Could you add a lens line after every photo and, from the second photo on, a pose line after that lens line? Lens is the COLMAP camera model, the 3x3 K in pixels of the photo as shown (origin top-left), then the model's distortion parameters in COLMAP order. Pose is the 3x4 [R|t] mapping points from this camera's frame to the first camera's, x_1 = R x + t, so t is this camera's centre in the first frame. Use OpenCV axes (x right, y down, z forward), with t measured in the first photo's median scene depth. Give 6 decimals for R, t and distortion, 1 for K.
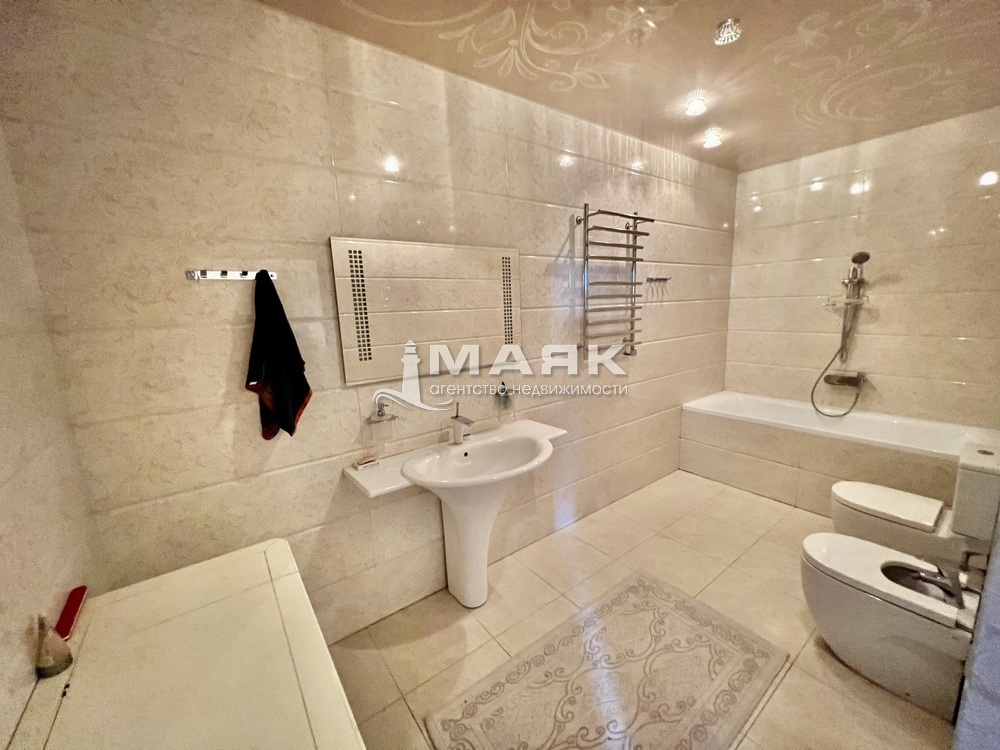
lens RADIAL K [[397.1, 0, 501.8], [0, 397.1, 375.1], [0, 0, 1]] dist [-0.002471, 0.000377]
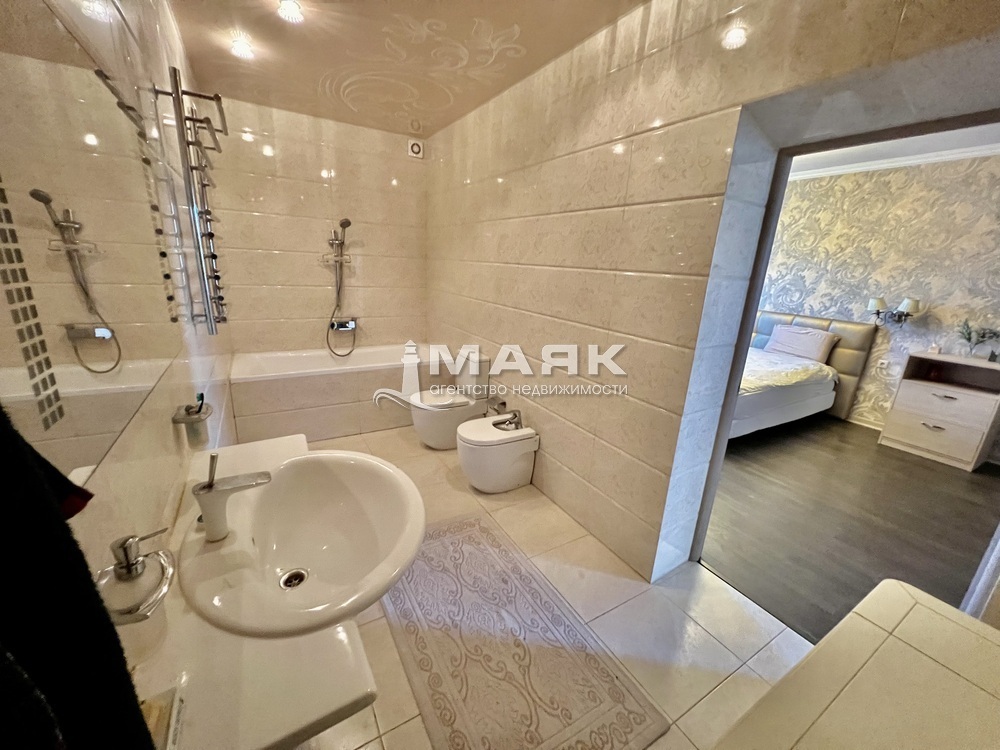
lens RADIAL K [[397.1, 0, 500.0], [0, 397.1, 375.7], [0, 0, 1]] dist [-0.002471, 0.000377]
pose [[0.108482, -0.235144, 0.965888, -0.332569], [0.122450, 0.967383, 0.221755, -0.053096], [-0.986528, 0.094216, 0.133737, 0.403309]]
